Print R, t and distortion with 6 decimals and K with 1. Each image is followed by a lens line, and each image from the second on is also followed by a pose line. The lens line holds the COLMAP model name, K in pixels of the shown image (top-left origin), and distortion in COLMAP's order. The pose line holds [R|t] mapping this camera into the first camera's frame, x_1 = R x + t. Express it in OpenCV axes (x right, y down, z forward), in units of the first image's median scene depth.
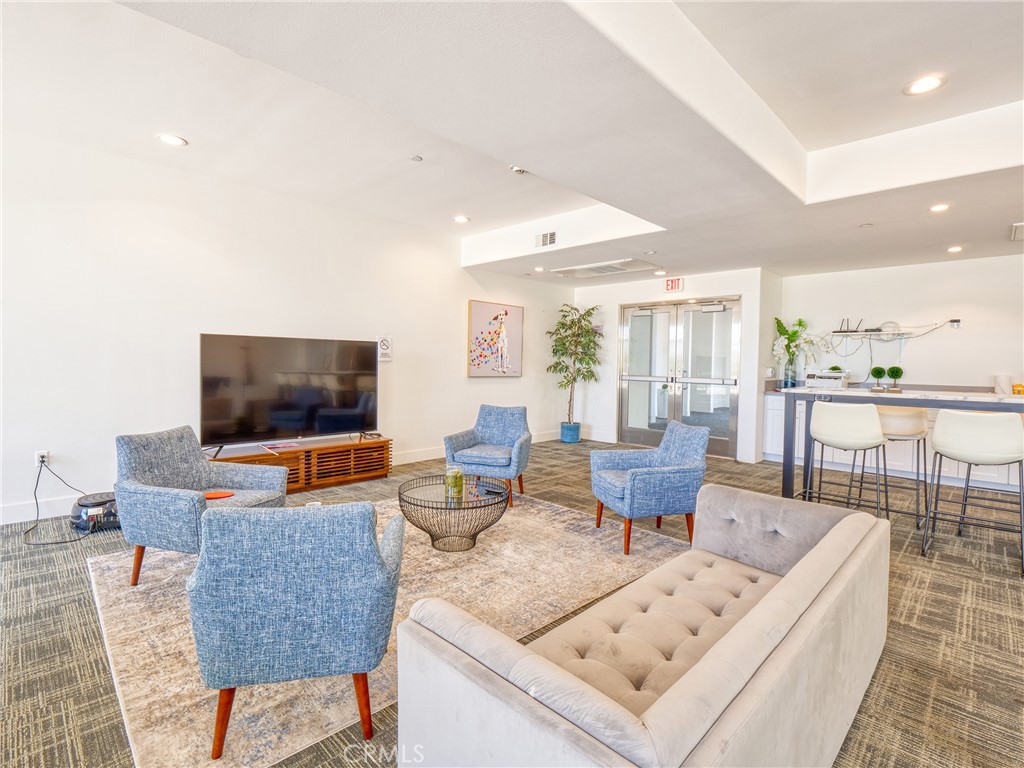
lens RADIAL K [[498.5, 0, 517.8], [0, 498.5, 382.3], [0, 0, 1]] dist [-0.012052, -0.000886]
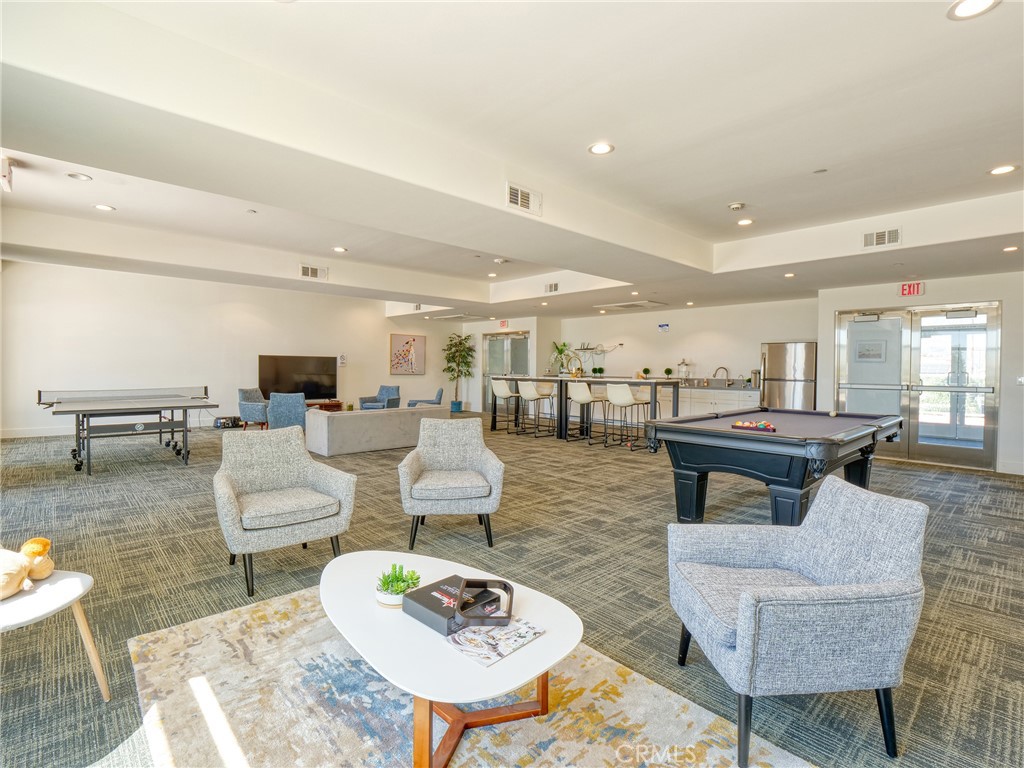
lens RADIAL K [[498.5, 0, 513.0], [0, 498.5, 382.6], [0, 0, 1]] dist [-0.012052, -0.000886]
pose [[0.998507, -0.003105, -0.054528, 0.454622], [0.002360, 0.999903, -0.013718, 0.046992], [0.054566, 0.013569, 0.998418, -0.843621]]
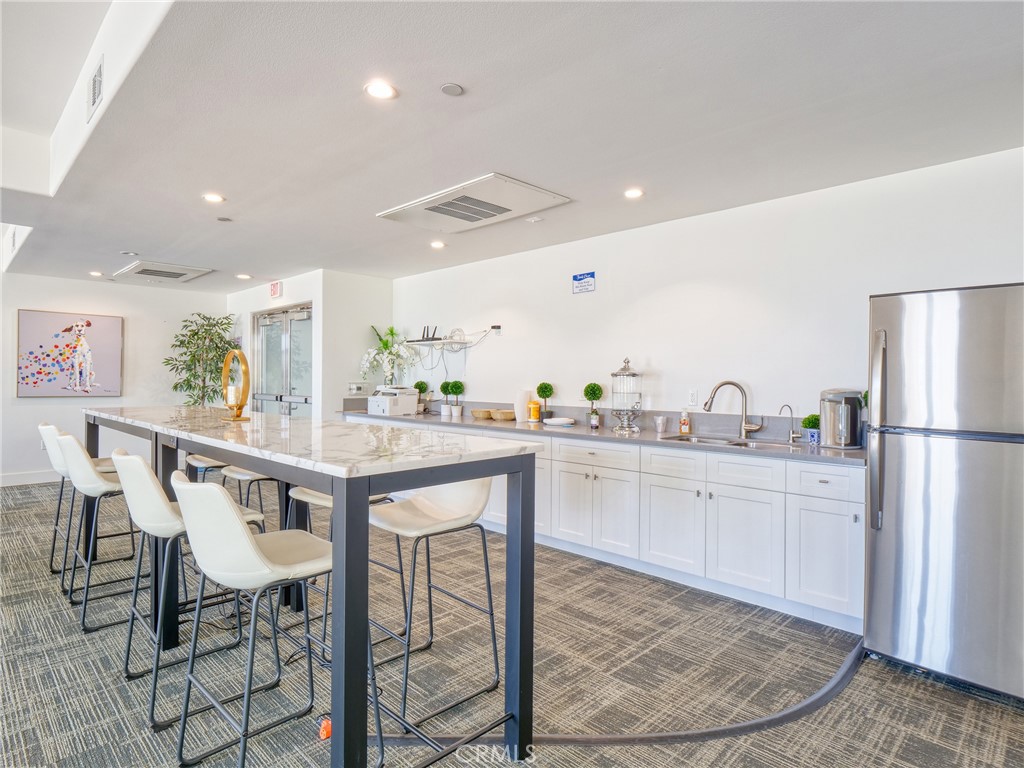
lens RADIAL K [[583.0, 0, 507.0], [0, 583.0, 382.2], [0, 0, 1]] dist [0.009113, 0.001261]
pose [[0.999502, -0.008602, -0.030349, 0.761100], [0.007533, 0.999354, -0.035154, 0.005771], [0.030632, 0.034908, 0.998921, -0.004549]]
